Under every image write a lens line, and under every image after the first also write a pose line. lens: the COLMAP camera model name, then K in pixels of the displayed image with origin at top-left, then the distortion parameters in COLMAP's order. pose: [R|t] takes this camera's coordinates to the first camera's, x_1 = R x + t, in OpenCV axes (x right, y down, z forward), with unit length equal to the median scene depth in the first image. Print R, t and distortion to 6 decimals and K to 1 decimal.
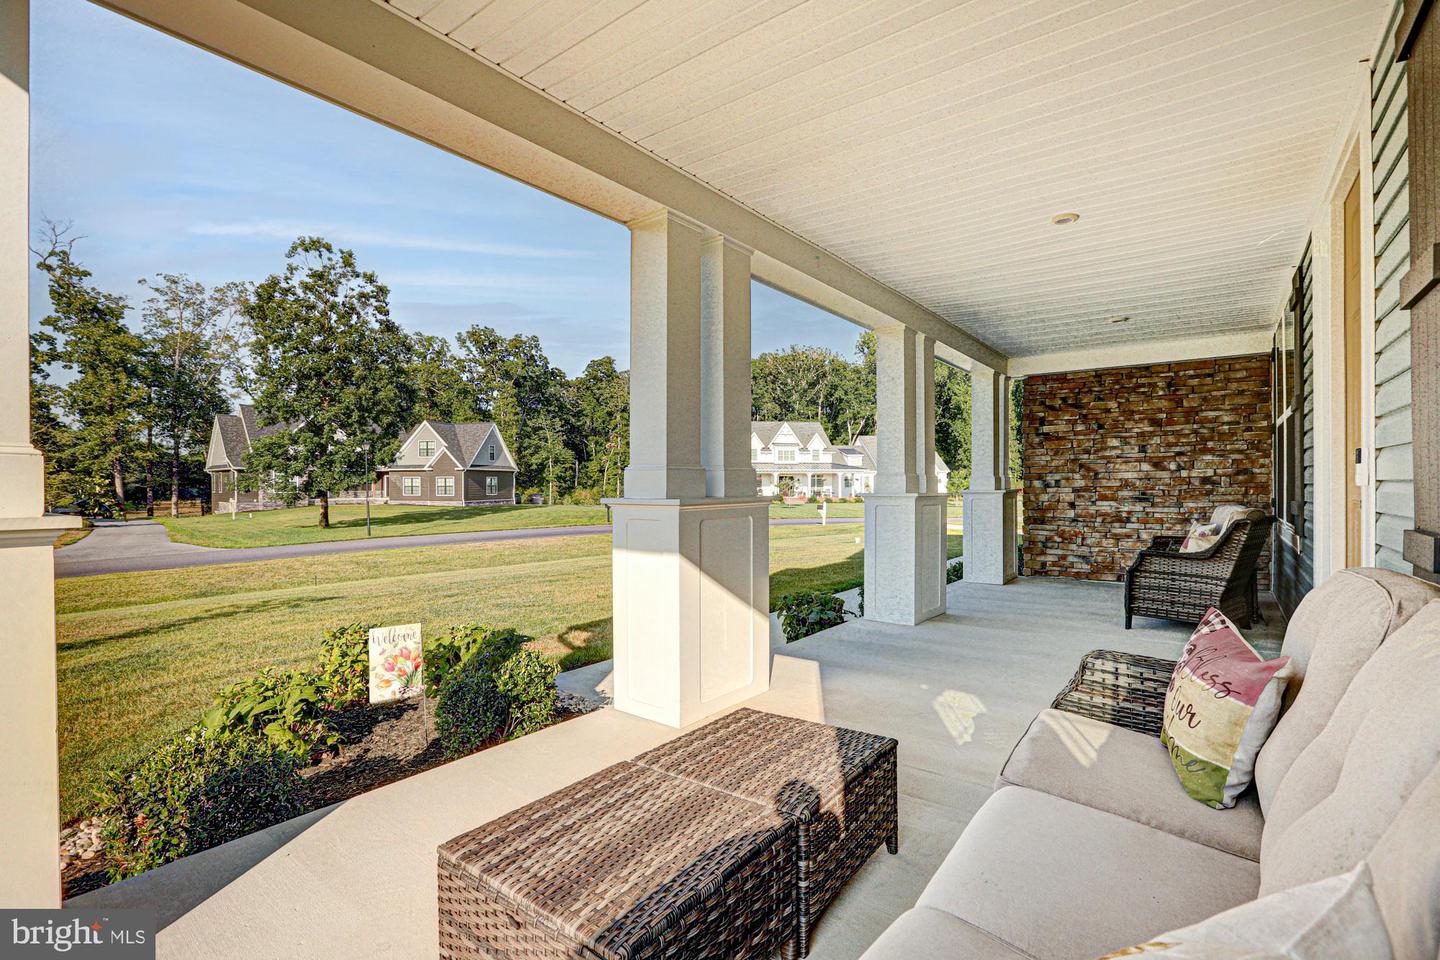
lens RADIAL K [[679.9, 0, 710.8], [0, 679.9, 484.8], [0, 0, 1]] dist [-0.018777, 0.001175]
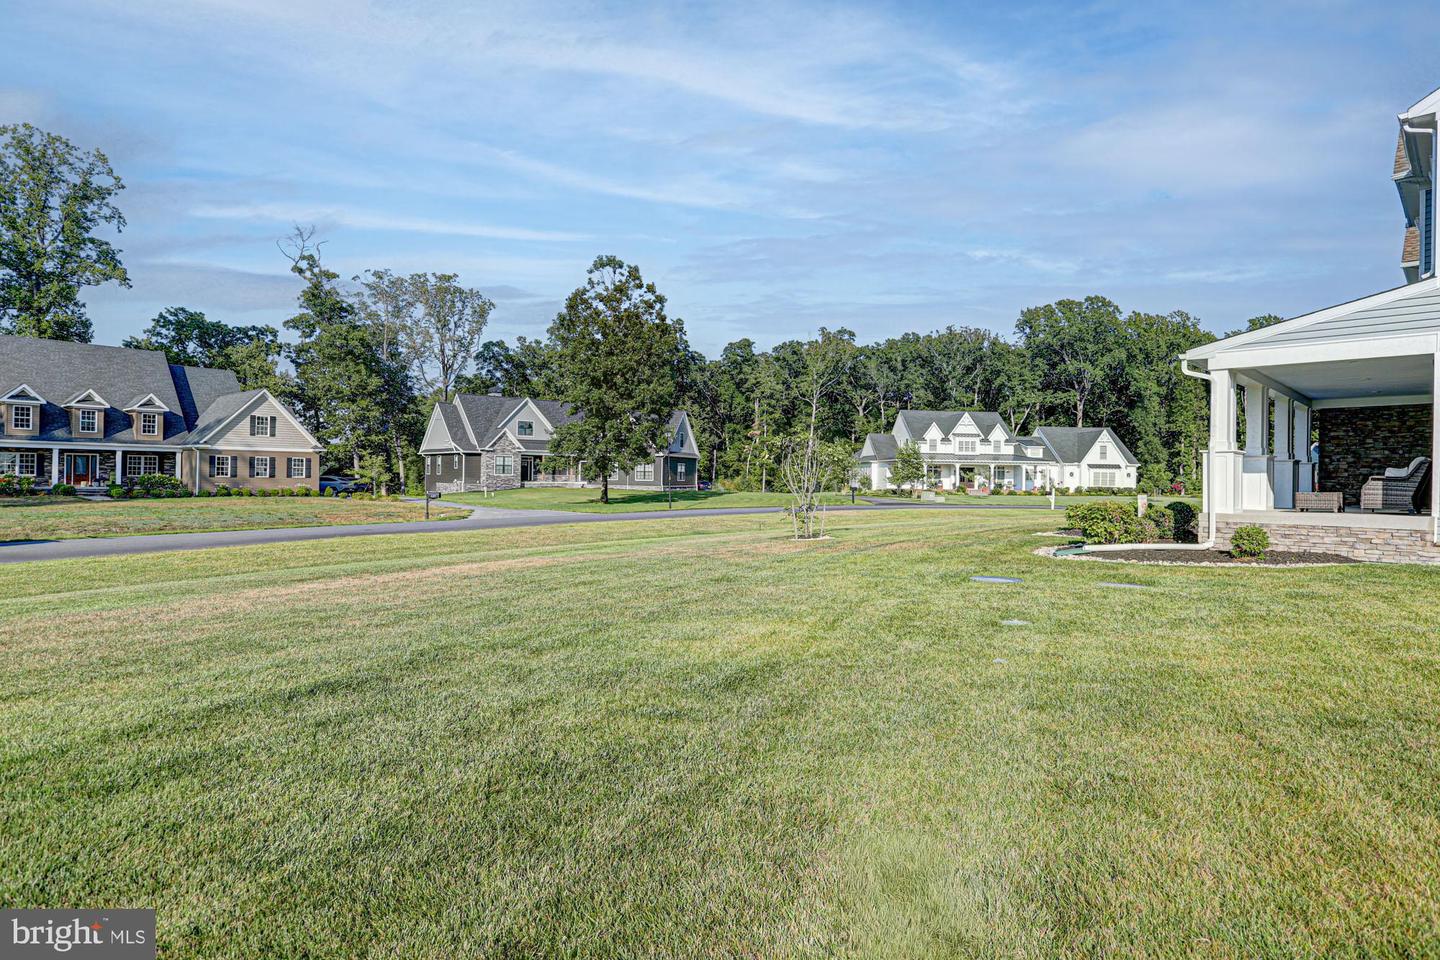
lens RADIAL K [[784.6, 0, 720.0], [0, 784.6, 480.0], [0, 0, 1]] dist [-0.066785, 0.048903]
pose [[0.992536, 0.016366, -0.120848, -1.127541], [-0.016184, 0.999866, 0.002484, 0.087155], [0.120872, -0.000510, 0.992668, -1.627605]]
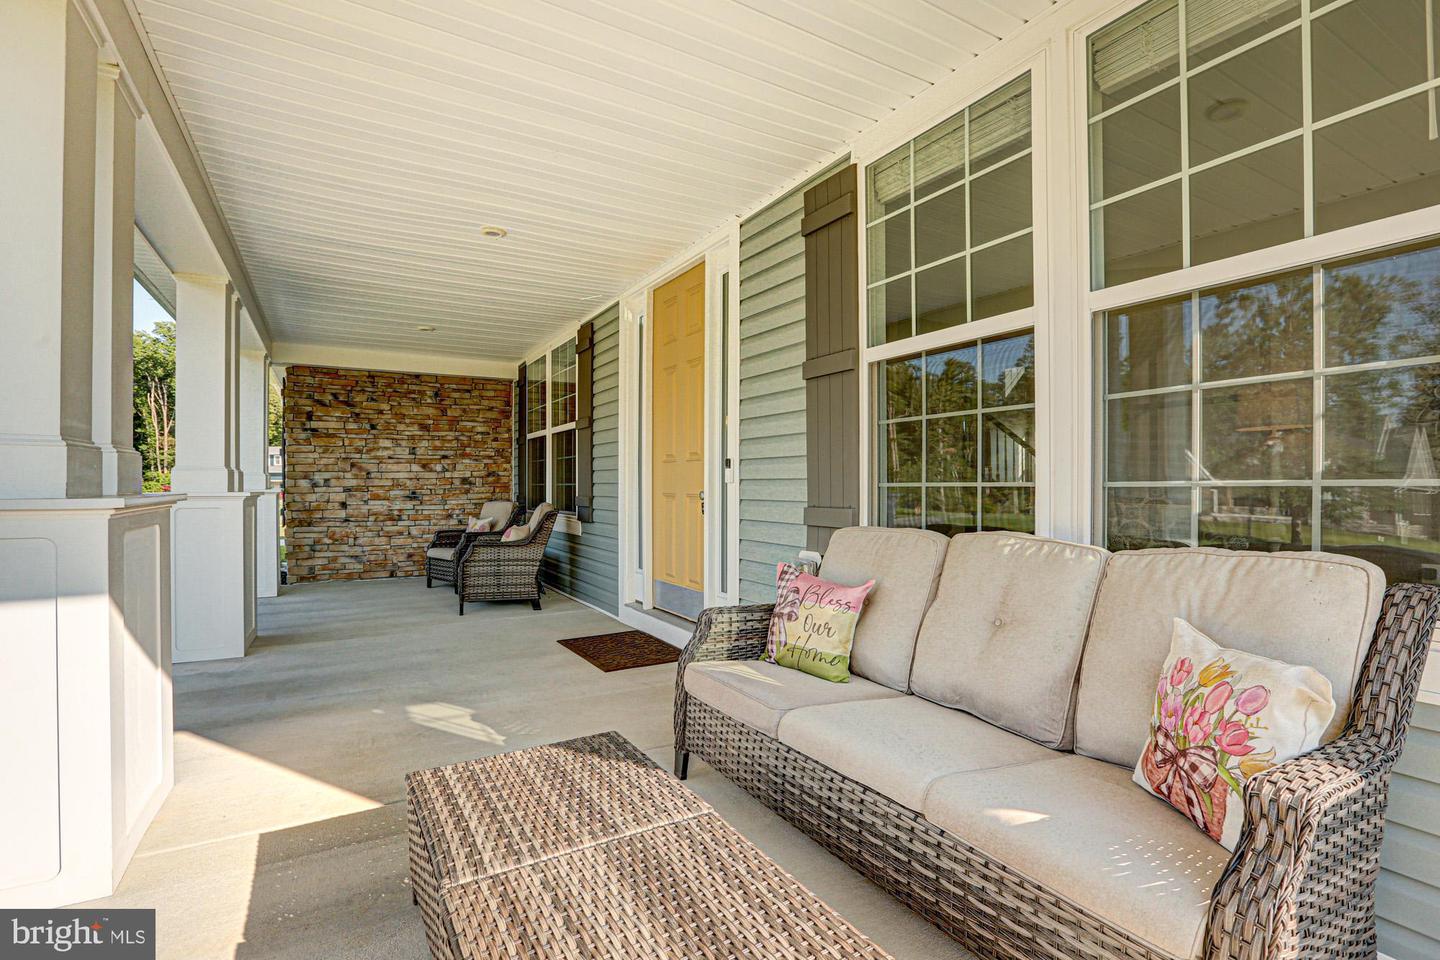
lens RADIAL K [[675.4, 0, 738.8], [0, 675.4, 485.8], [0, 0, 1]] dist [-0.040221, 0.000357]
pose [[0.370290, 0.004657, 0.928905, -0.147349], [-0.002887, 0.999988, -0.003862, 0.004410], [-0.928912, -0.001252, 0.370299, 0.118029]]
